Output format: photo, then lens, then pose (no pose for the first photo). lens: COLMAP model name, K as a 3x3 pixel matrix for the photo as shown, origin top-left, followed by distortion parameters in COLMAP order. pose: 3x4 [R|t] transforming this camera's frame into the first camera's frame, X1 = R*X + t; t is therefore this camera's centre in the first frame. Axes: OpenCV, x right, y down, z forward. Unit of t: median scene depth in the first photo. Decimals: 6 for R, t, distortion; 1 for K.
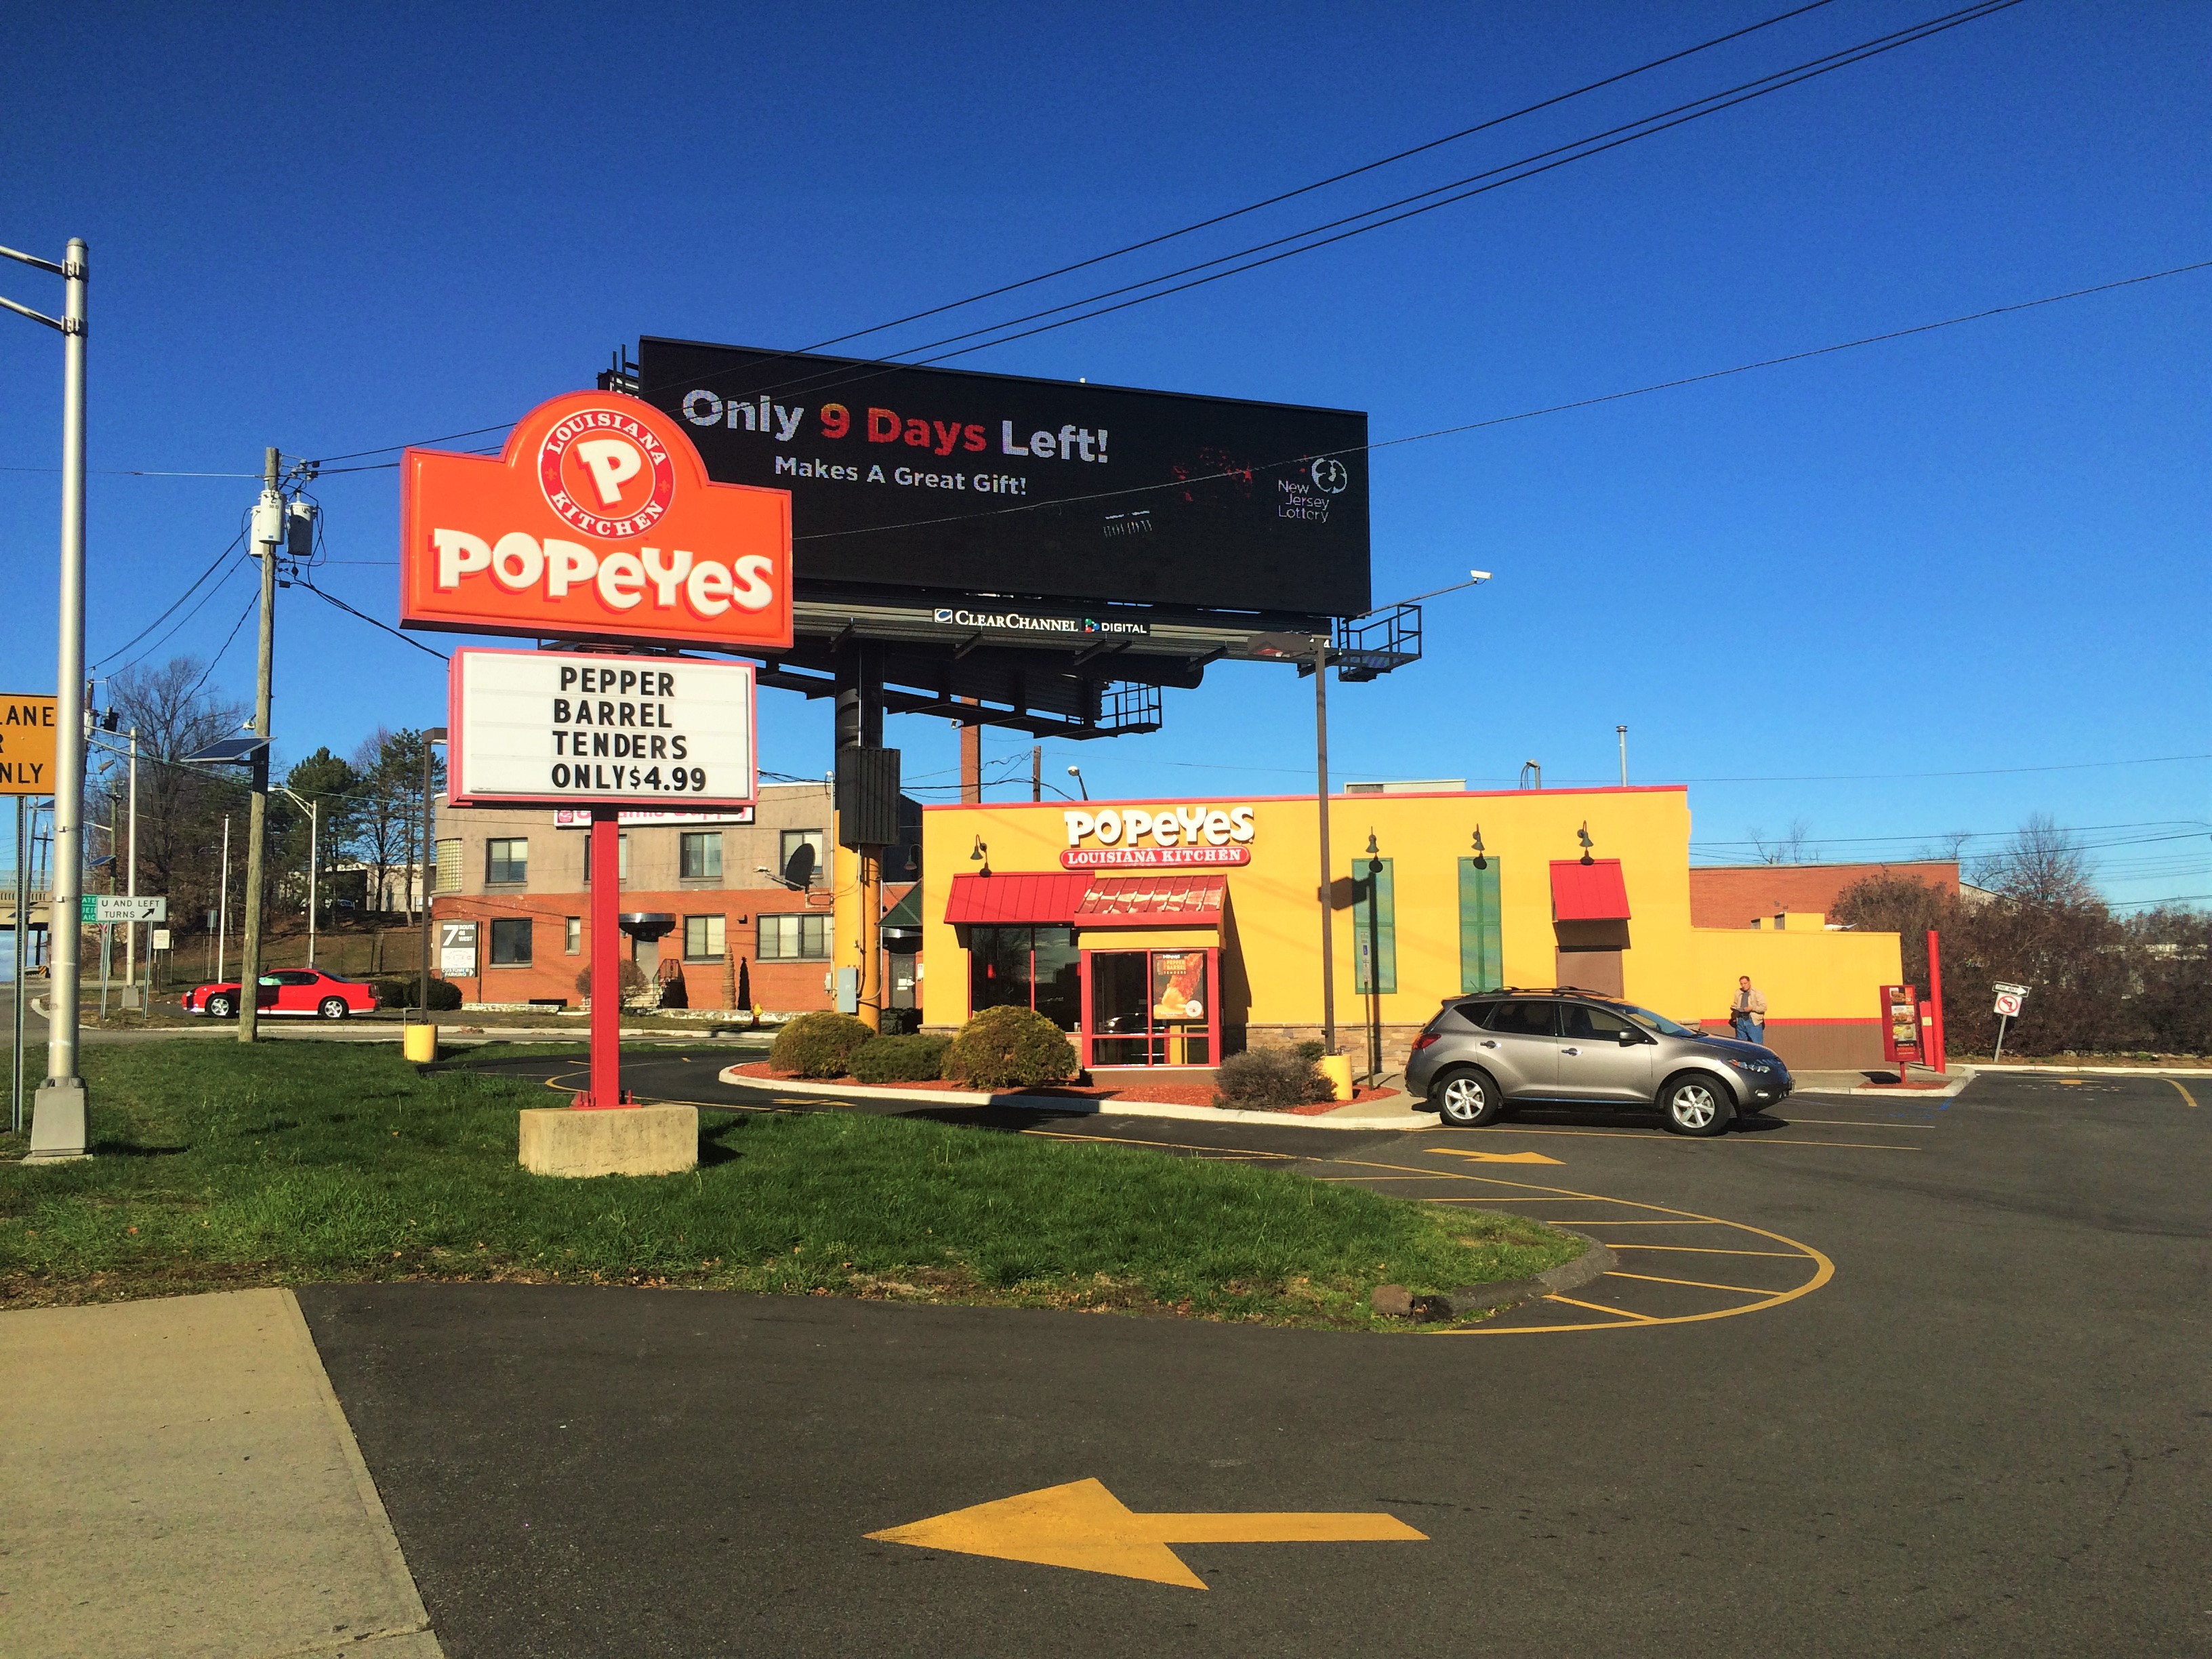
lens RADIAL K [[1823.3, 0, 1106.0], [0, 1823.3, 829.5], [0, 0, 1]] dist [0.051959, 0.003006]
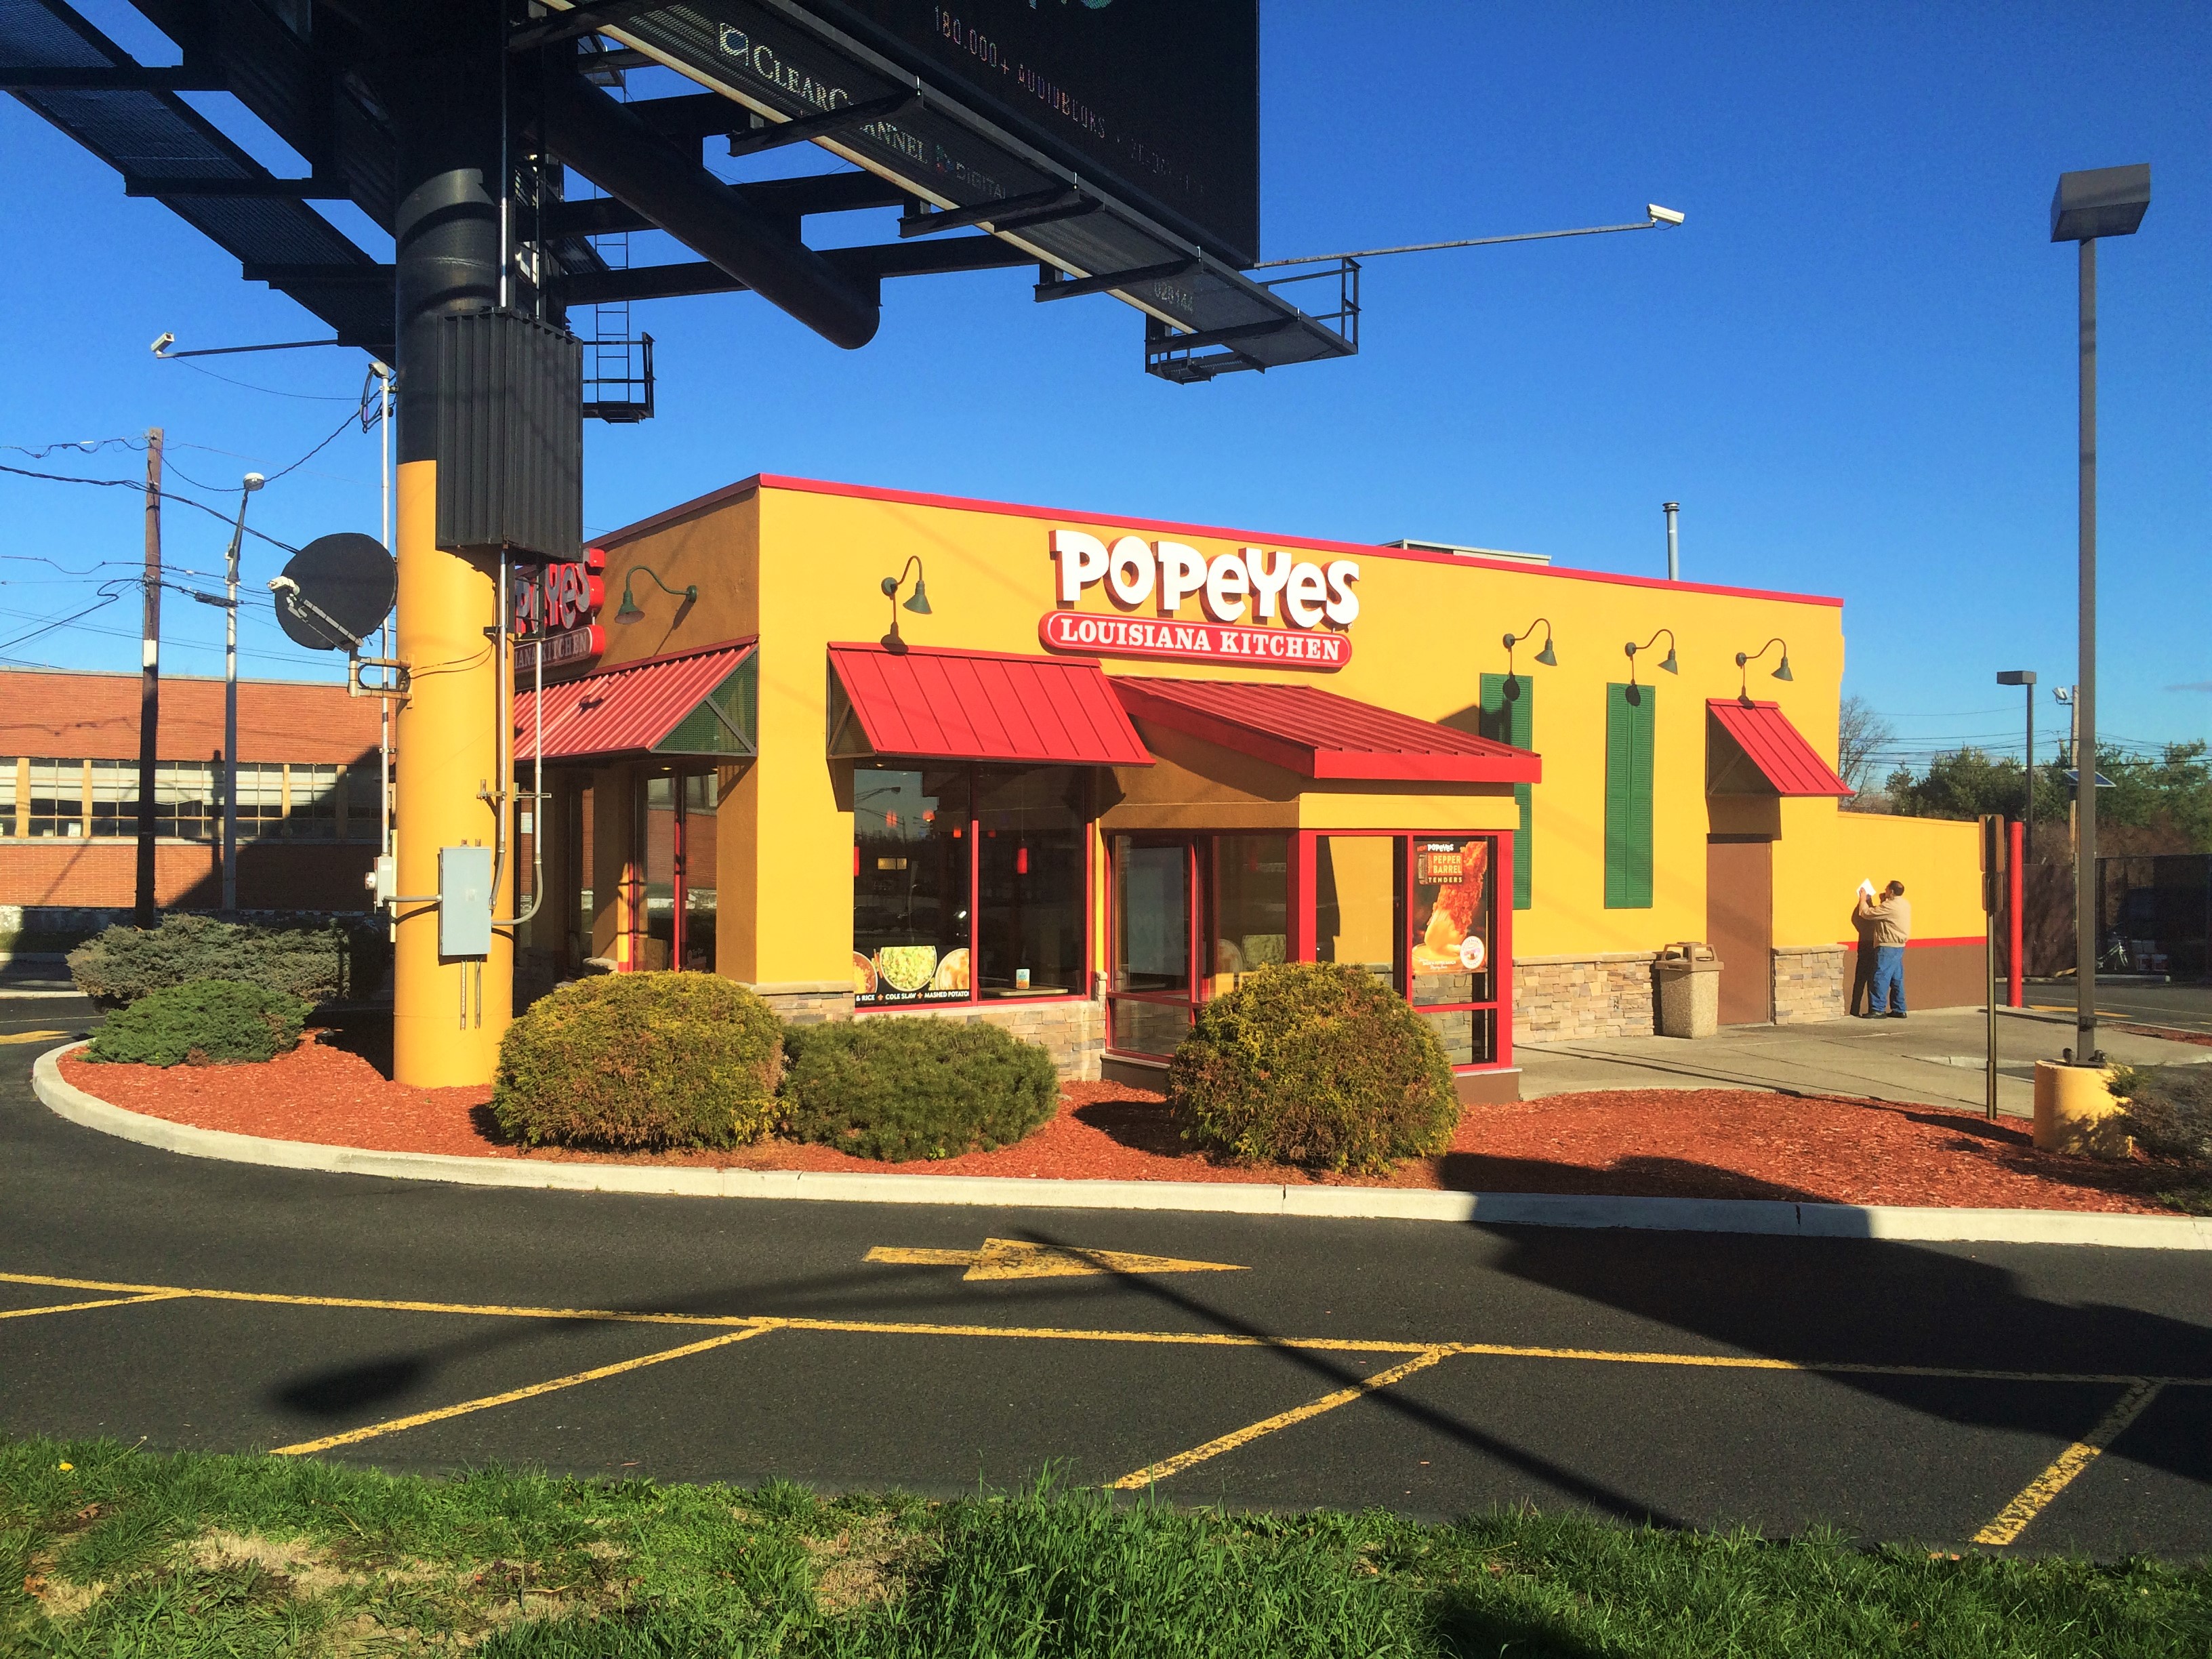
lens RADIAL K [[1823.3, 0, 1106.0], [0, 1823.3, 829.5], [0, 0, 1]] dist [0.051959, 0.003006]
pose [[0.766760, 0.019342, 0.641642, -0.316381], [-0.068546, 0.996298, 0.051878, 0.042498], [-0.638264, -0.083760, 0.765248, 0.633068]]
